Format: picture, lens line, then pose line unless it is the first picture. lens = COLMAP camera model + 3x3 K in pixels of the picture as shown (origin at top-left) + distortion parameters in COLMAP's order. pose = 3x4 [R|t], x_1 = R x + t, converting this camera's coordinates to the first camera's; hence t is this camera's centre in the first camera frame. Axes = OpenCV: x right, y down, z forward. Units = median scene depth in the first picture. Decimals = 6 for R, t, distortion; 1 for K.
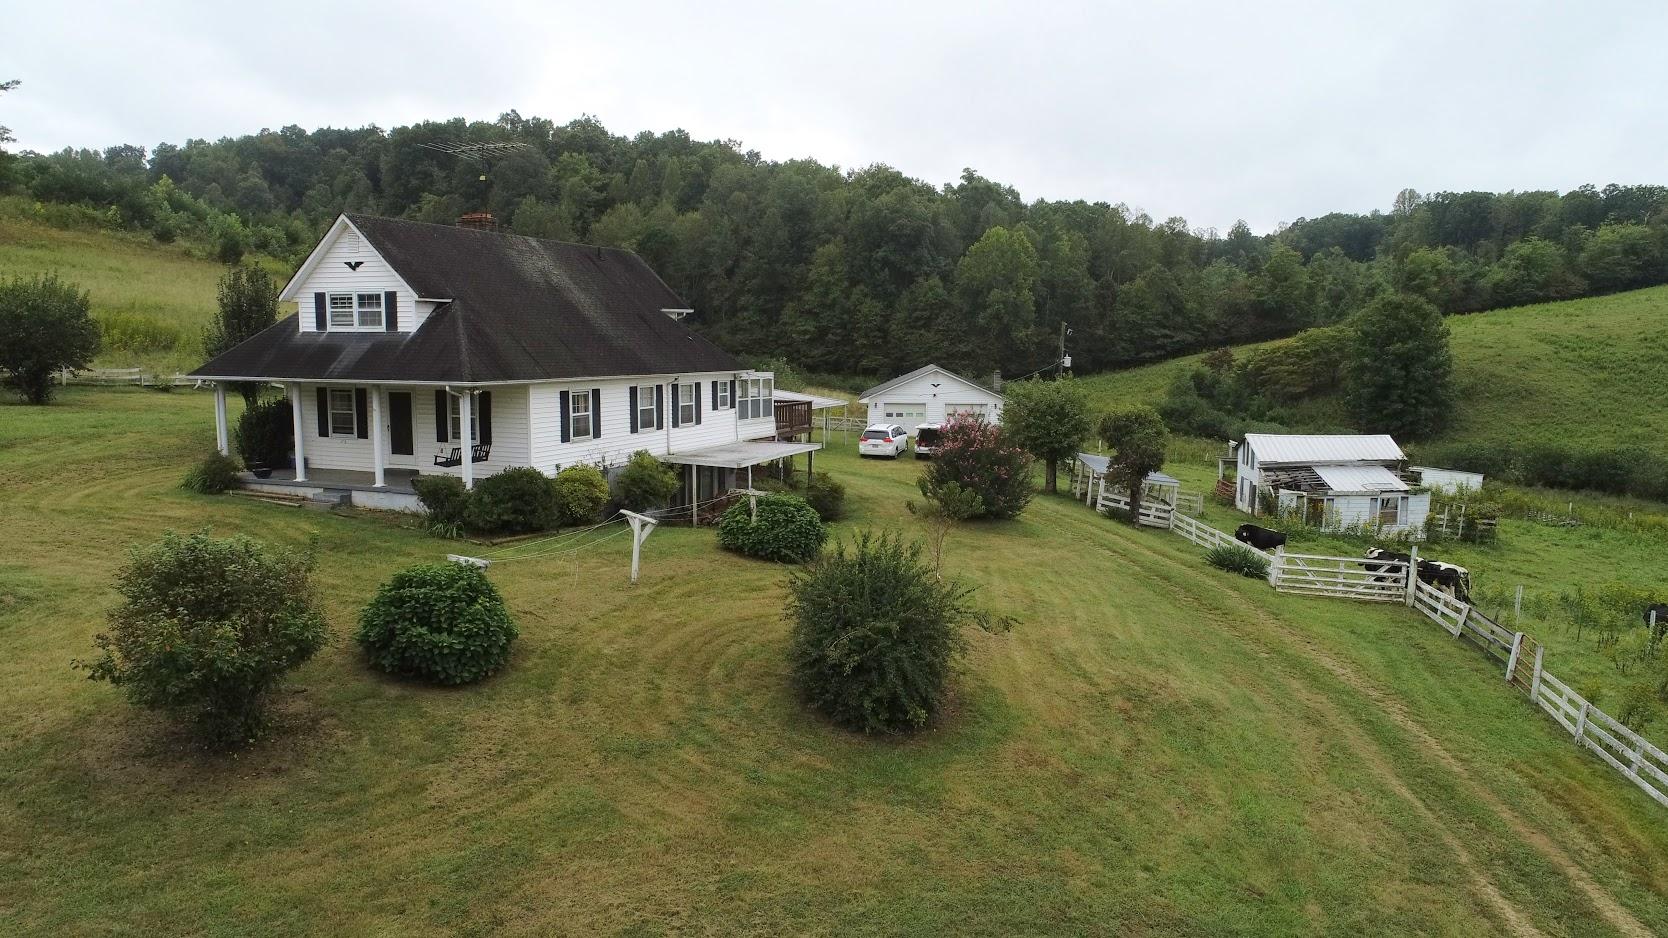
lens RADIAL K [[1120.5, 0, 835.0], [0, 1120.5, 475.8], [0, 0, 1]] dist [0.003206, -0.000324]
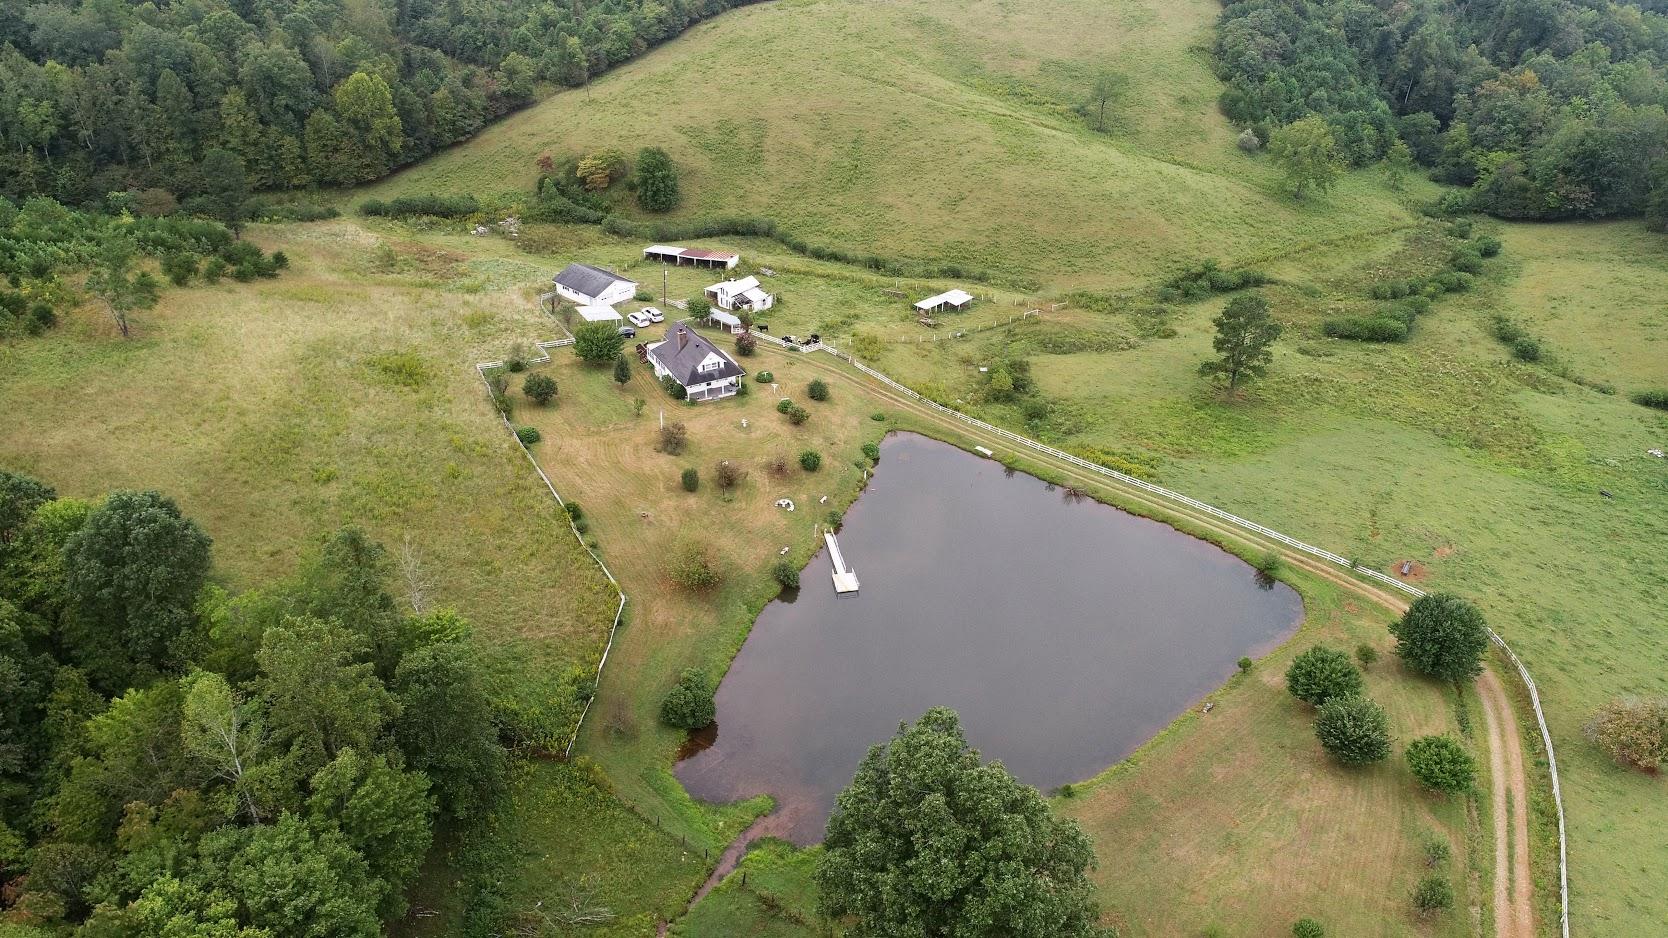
lens RADIAL K [[1120.5, 0, 831.8], [0, 1120.5, 473.7], [0, 0, 1]] dist [0.003206, -0.000324]
pose [[0.626668, -0.399039, 0.669369, -0.677155], [0.091954, 0.890815, 0.444965, -0.354949], [-0.773842, -0.217294, 0.594939, -0.495190]]
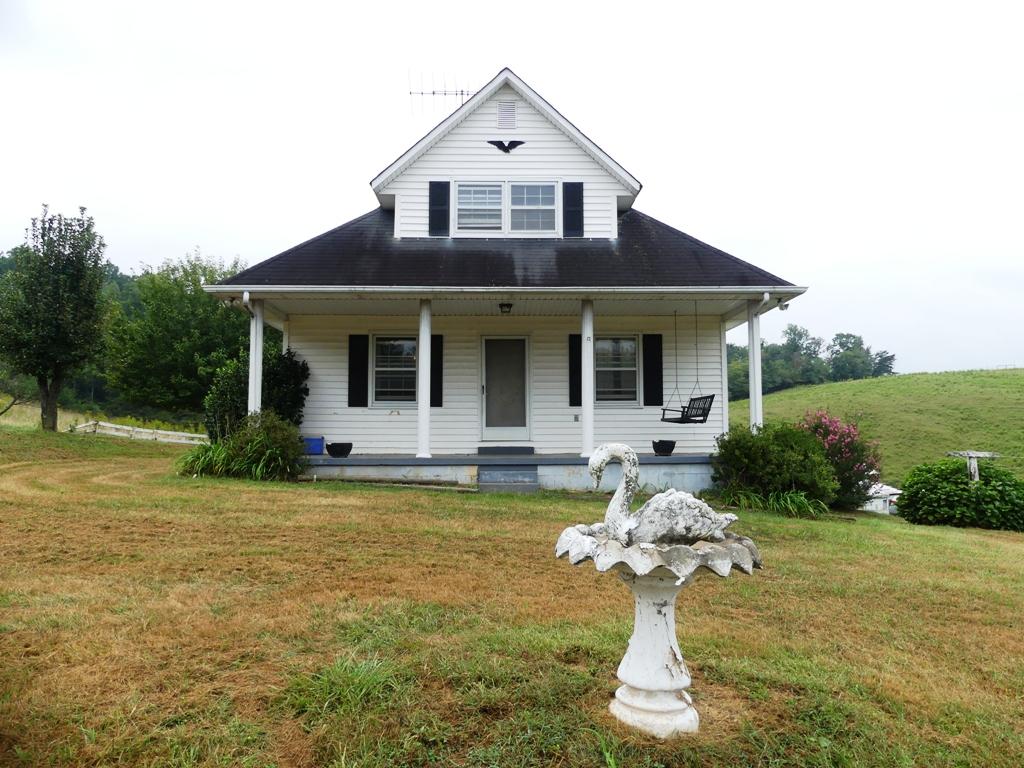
lens RADIAL K [[766.4, 0, 517.4], [0, 766.4, 377.4], [0, 0, 1]] dist [-0.019776, 0.012795]
pose [[0.912904, 0.028521, 0.407176, -0.101634], [0.053056, 0.980801, -0.187654, 0.007337], [-0.404711, 0.192913, 0.893864, 0.099049]]
